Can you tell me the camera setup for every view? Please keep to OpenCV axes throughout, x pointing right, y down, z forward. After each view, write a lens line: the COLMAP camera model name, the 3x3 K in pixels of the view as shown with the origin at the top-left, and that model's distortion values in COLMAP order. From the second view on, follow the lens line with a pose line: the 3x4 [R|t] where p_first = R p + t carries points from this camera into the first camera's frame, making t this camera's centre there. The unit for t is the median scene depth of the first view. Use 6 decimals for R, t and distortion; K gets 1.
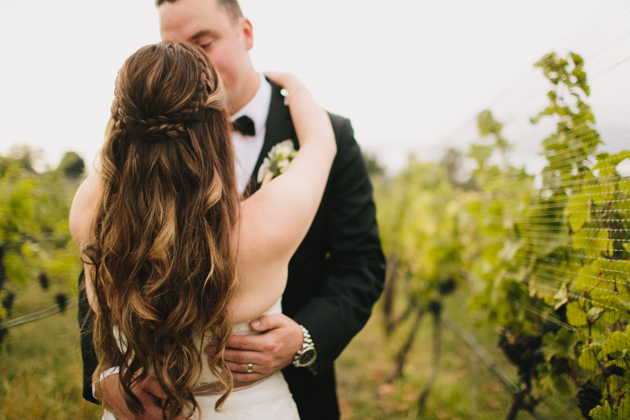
lens RADIAL K [[603.4, 0, 315.0], [0, 603.4, 210.0], [0, 0, 1]] dist [-0.109364, 0.118994]
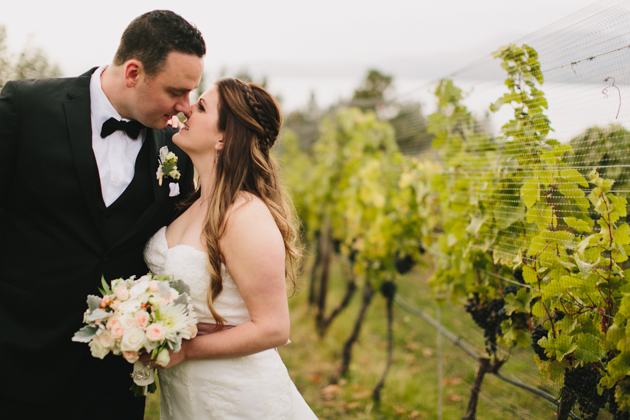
lens RADIAL K [[912.8, 0, 315.0], [0, 912.8, 210.0], [0, 0, 1]] dist [-0.196244, 0.486897]
pose [[0.986973, -0.030983, 0.157874, -0.242723], [0.023108, 0.998407, 0.051475, -0.055525], [-0.159217, -0.047157, 0.986117, -0.639655]]
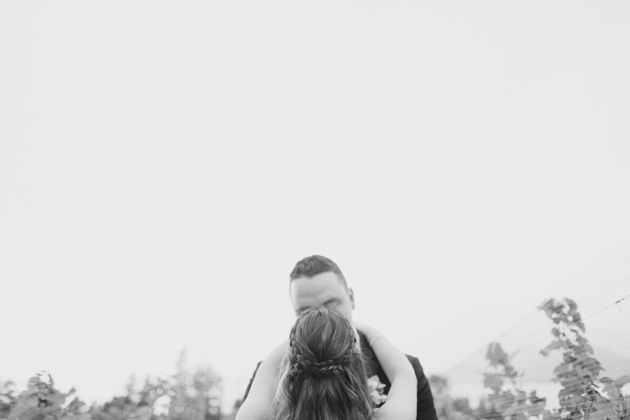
lens RADIAL K [[603.4, 0, 315.0], [0, 603.4, 210.0], [0, 0, 1]] dist [-0.109364, 0.118994]
pose [[0.999265, -0.002743, 0.038248, -0.162380], [0.016712, 0.928883, -0.369997, 0.022894], [-0.034513, 0.370364, 0.928245, -0.250217]]
